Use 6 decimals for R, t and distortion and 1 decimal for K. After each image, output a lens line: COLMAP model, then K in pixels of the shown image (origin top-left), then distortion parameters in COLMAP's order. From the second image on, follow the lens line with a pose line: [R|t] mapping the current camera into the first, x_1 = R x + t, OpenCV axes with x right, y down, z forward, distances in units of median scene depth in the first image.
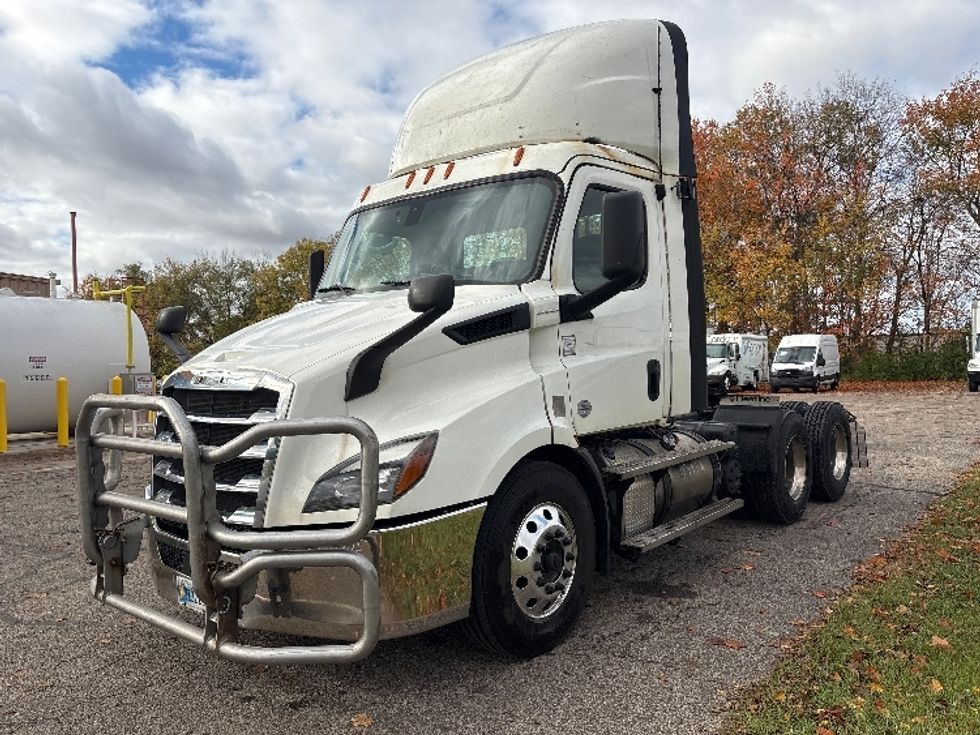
lens RADIAL K [[788.4, 0, 490.0], [0, 788.4, 367.5], [0, 0, 1]] dist [0.045249, -0.001461]
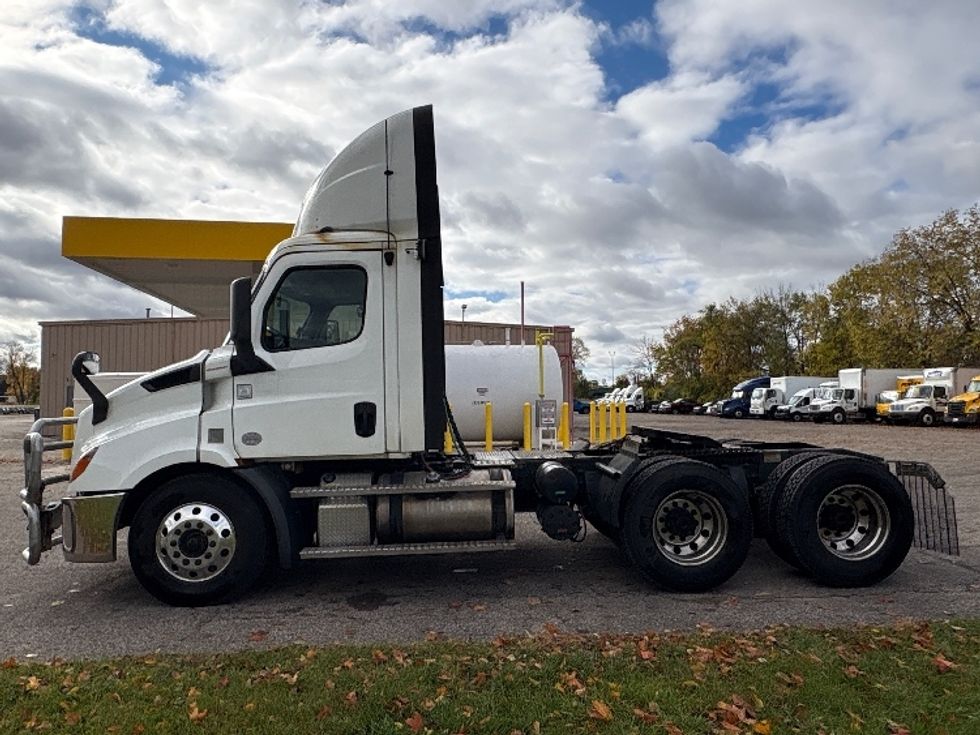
lens RADIAL K [[729.5, 0, 490.0], [0, 729.5, 367.5], [0, 0, 1]] dist [0.002640, -0.003412]
pose [[0.656497, -0.016693, -0.754144, 0.118293], [-0.007465, 0.999562, -0.028624, -0.003309], [0.754292, 0.024422, 0.656085, 0.043628]]
